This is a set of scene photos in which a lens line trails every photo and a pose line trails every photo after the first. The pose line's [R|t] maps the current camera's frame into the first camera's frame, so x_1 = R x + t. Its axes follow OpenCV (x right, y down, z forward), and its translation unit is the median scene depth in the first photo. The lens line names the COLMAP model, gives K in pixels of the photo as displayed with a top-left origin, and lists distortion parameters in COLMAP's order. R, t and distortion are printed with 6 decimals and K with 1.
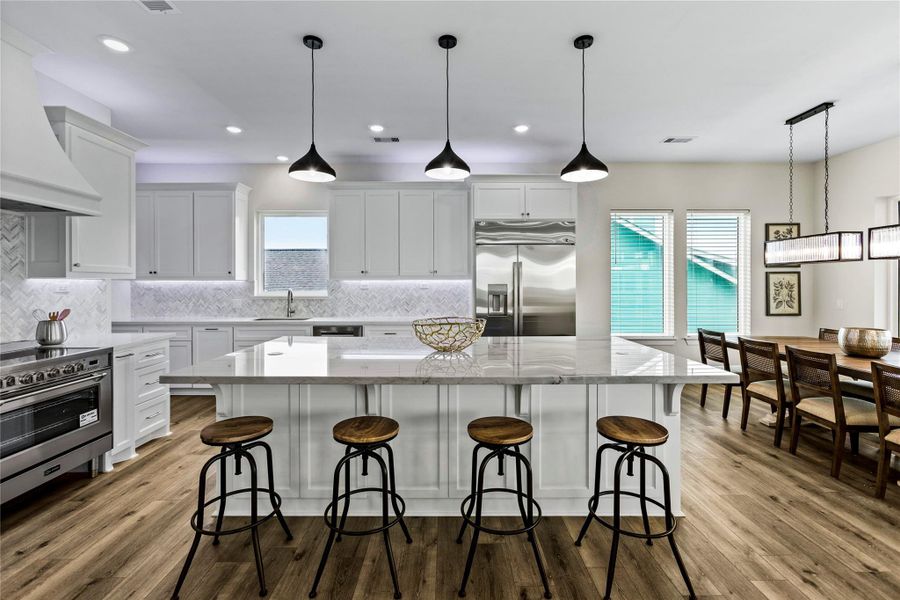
lens RADIAL K [[401.6, 0, 451.2], [0, 401.6, 294.0], [0, 0, 1]] dist [-0.016352, 0.011839]
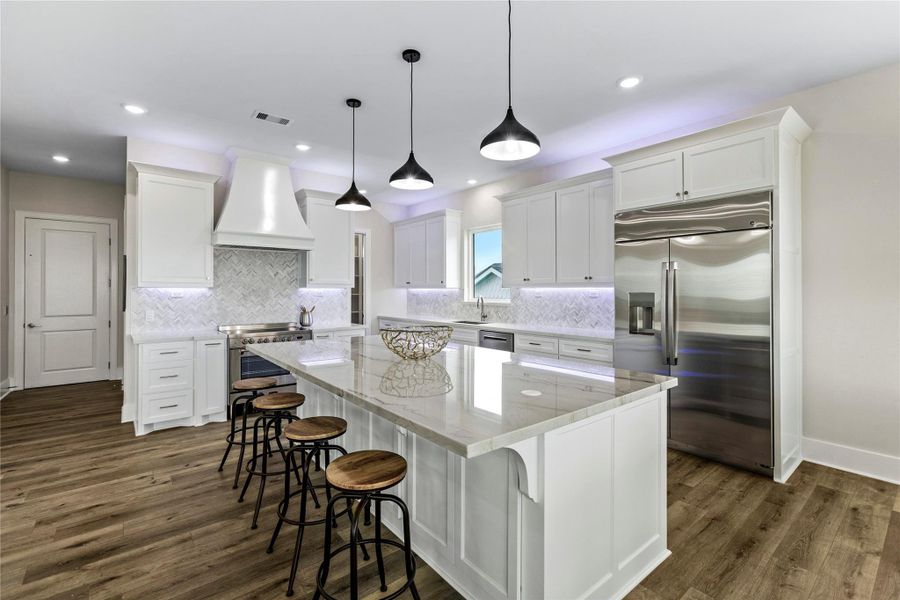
lens RADIAL K [[401.6, 0, 451.2], [0, 401.6, 294.0], [0, 0, 1]] dist [-0.016352, 0.011839]
pose [[0.629819, 0.008064, -0.776700, 0.448222], [-0.022304, 0.999722, -0.007707, -0.007799], [0.776422, 0.022177, 0.629824, 0.236205]]
